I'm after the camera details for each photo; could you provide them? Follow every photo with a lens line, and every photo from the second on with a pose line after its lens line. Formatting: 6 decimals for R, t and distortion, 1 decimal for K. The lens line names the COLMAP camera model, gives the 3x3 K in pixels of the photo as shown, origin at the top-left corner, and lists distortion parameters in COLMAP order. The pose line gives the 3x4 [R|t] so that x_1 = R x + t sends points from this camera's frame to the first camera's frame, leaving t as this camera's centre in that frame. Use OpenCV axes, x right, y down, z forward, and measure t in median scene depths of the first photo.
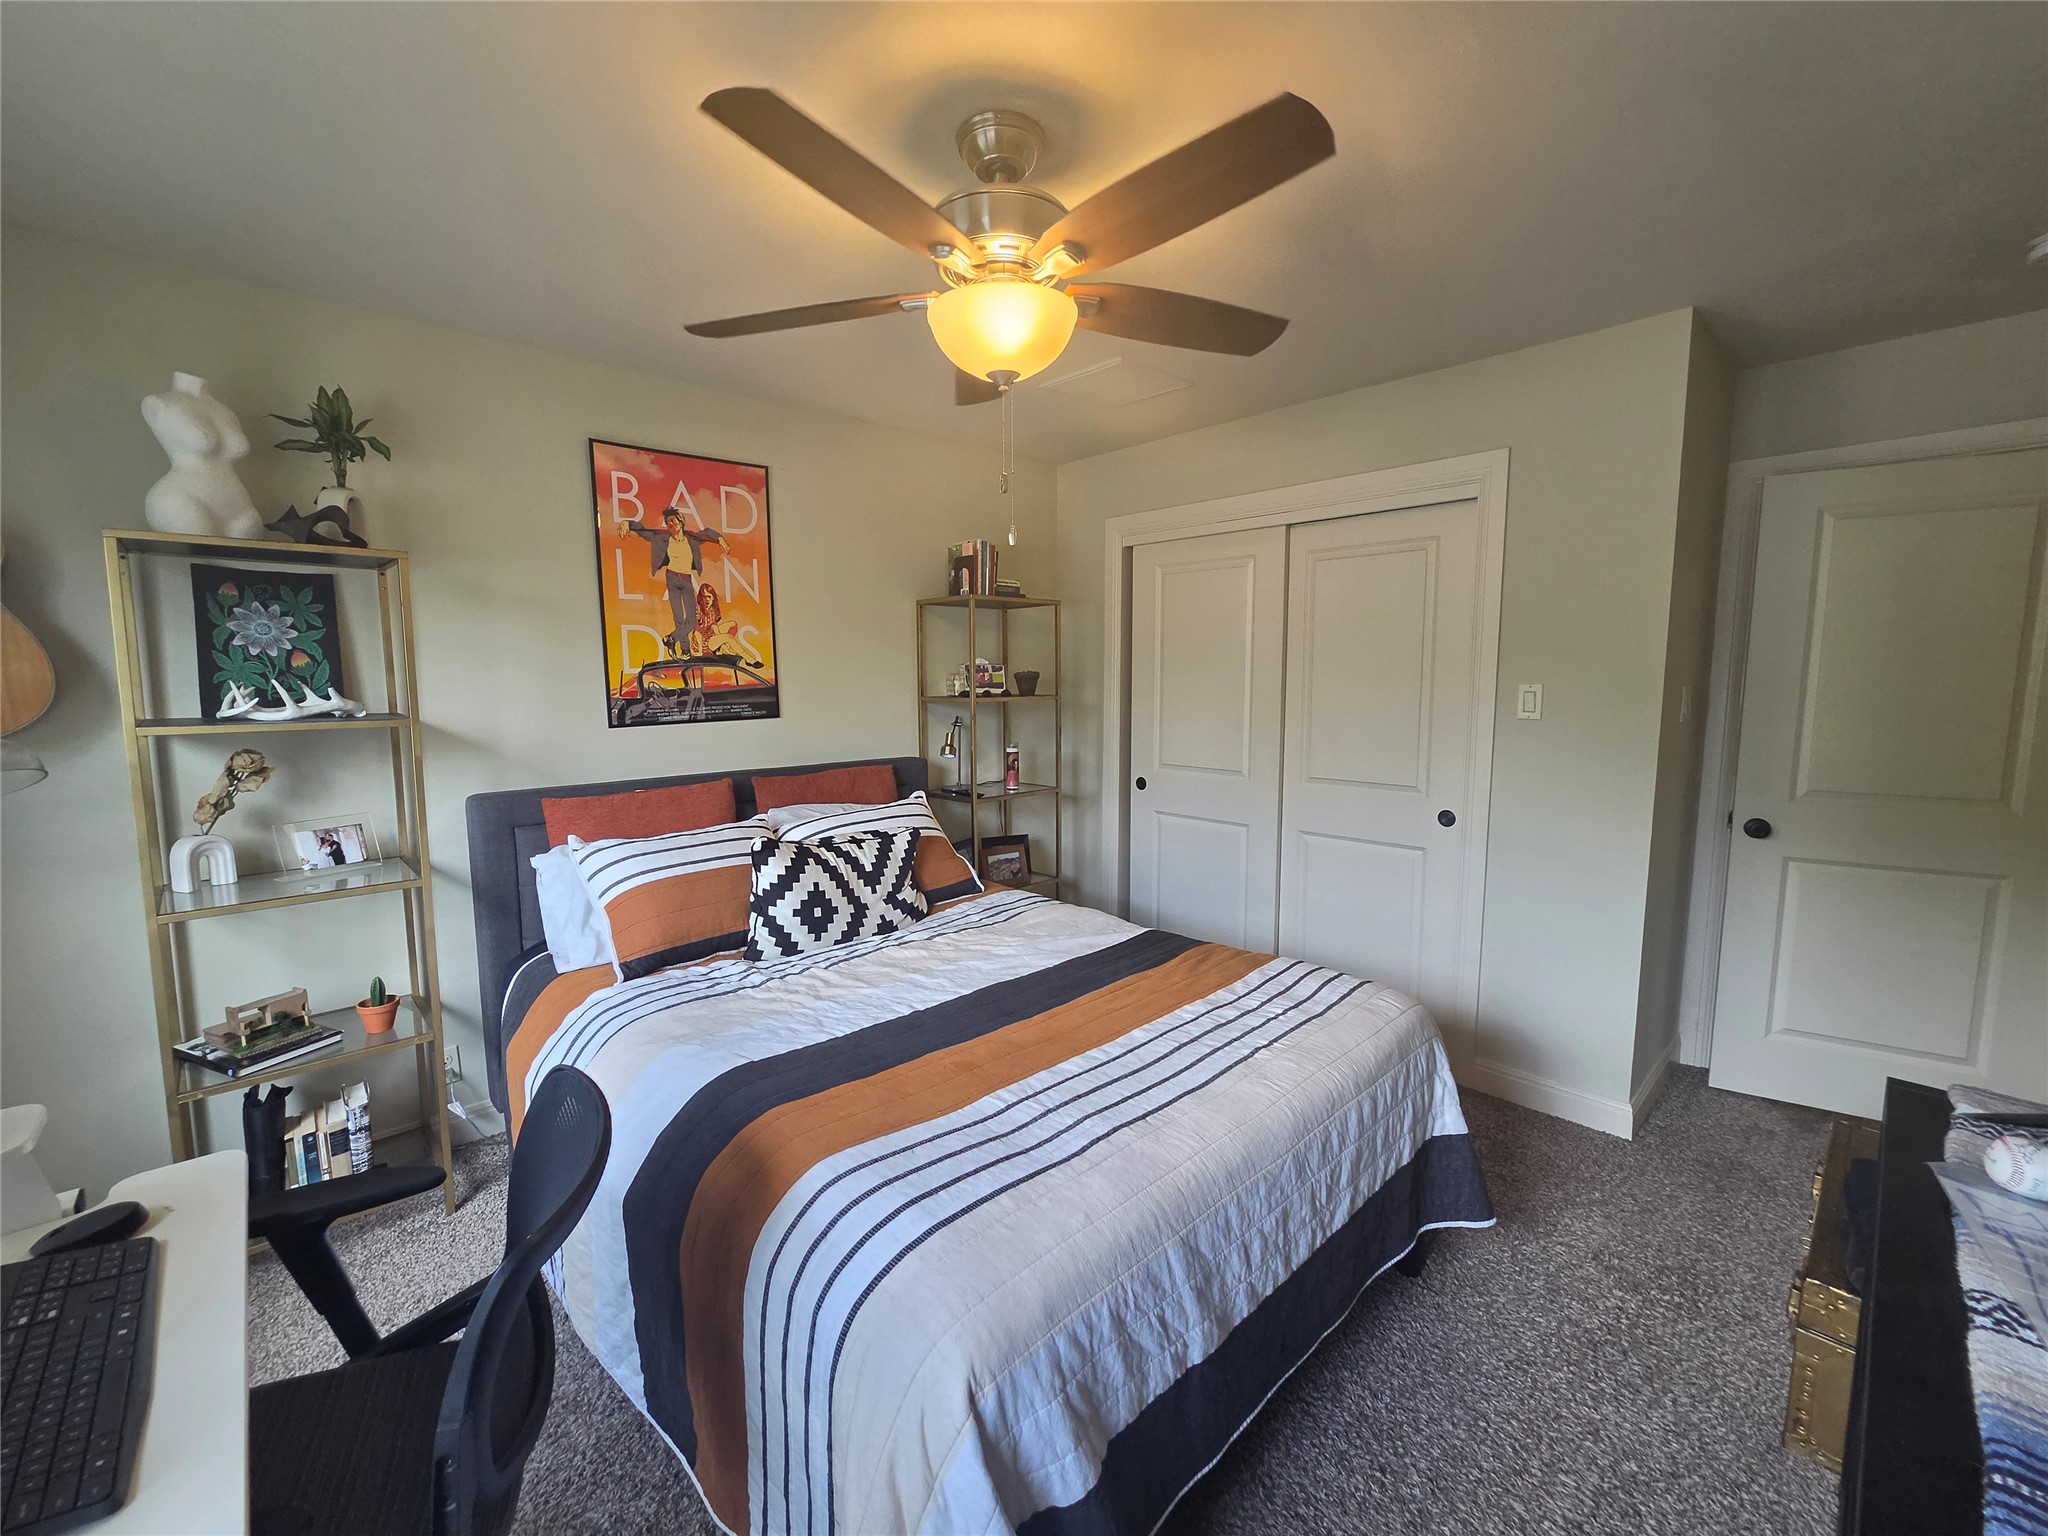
lens RADIAL K [[851.9, 0, 1013.9], [0, 851.9, 762.0], [0, 0, 1]] dist [-0.003632, 0.000215]
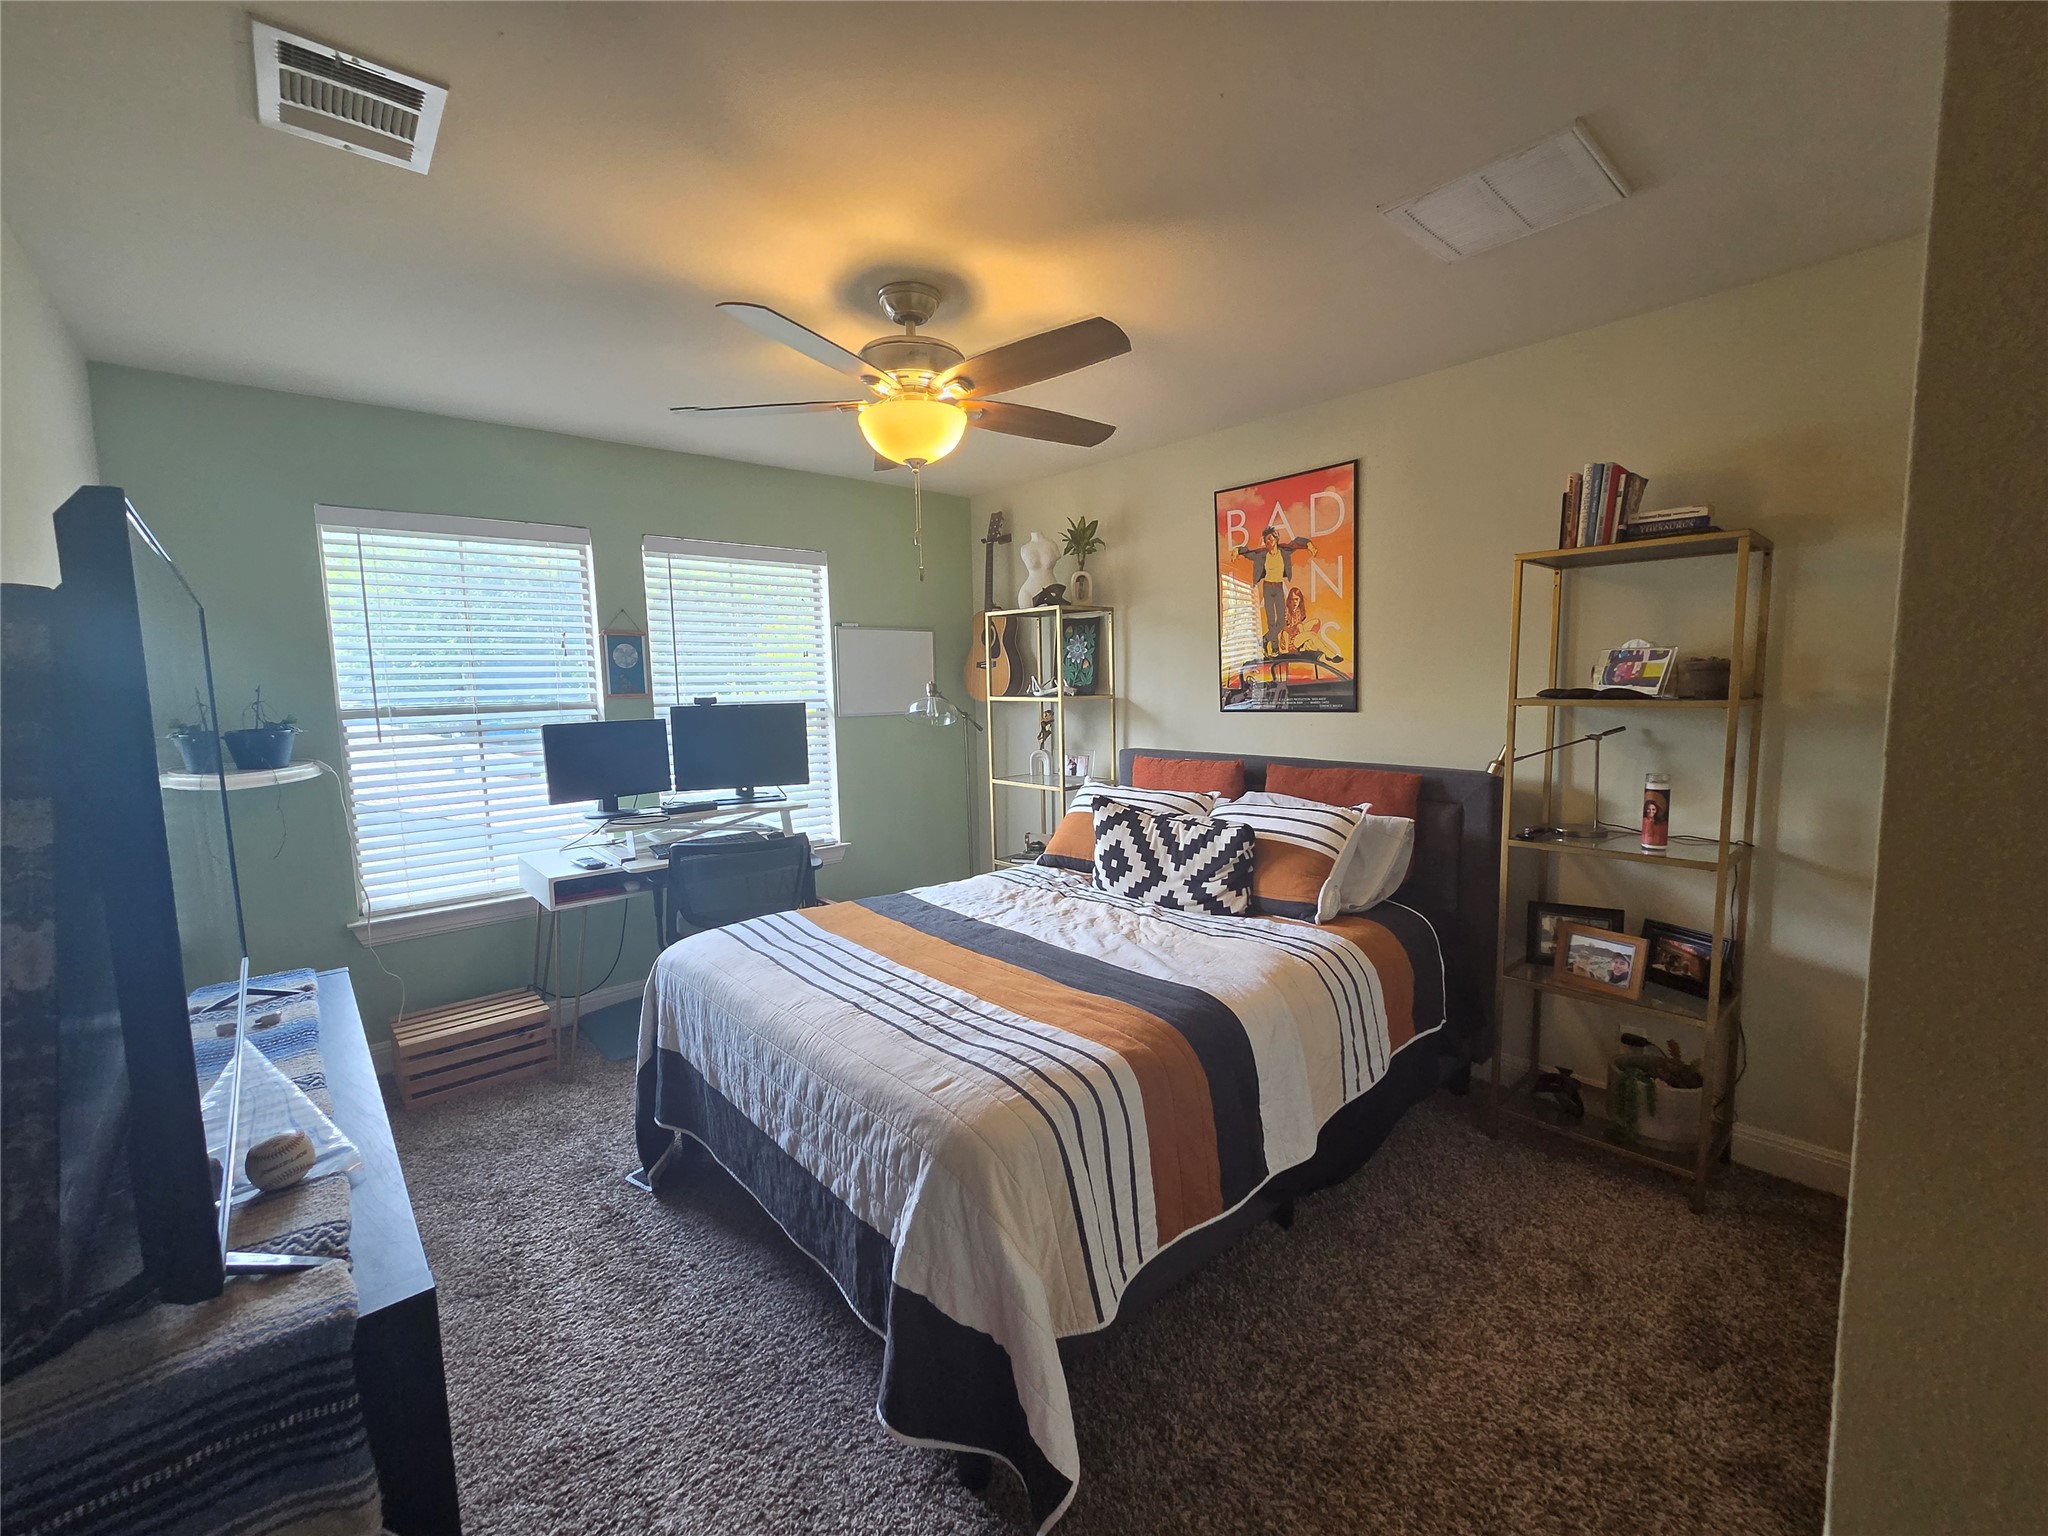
lens RADIAL K [[851.9, 0, 1013.9], [0, 851.9, 762.0], [0, 0, 1]] dist [-0.003632, 0.000215]
pose [[-0.042379, 0.104223, -0.993651, 0.815919], [-0.086453, 0.990431, 0.107573, -0.074810], [0.995354, 0.090463, -0.032963, 0.721341]]
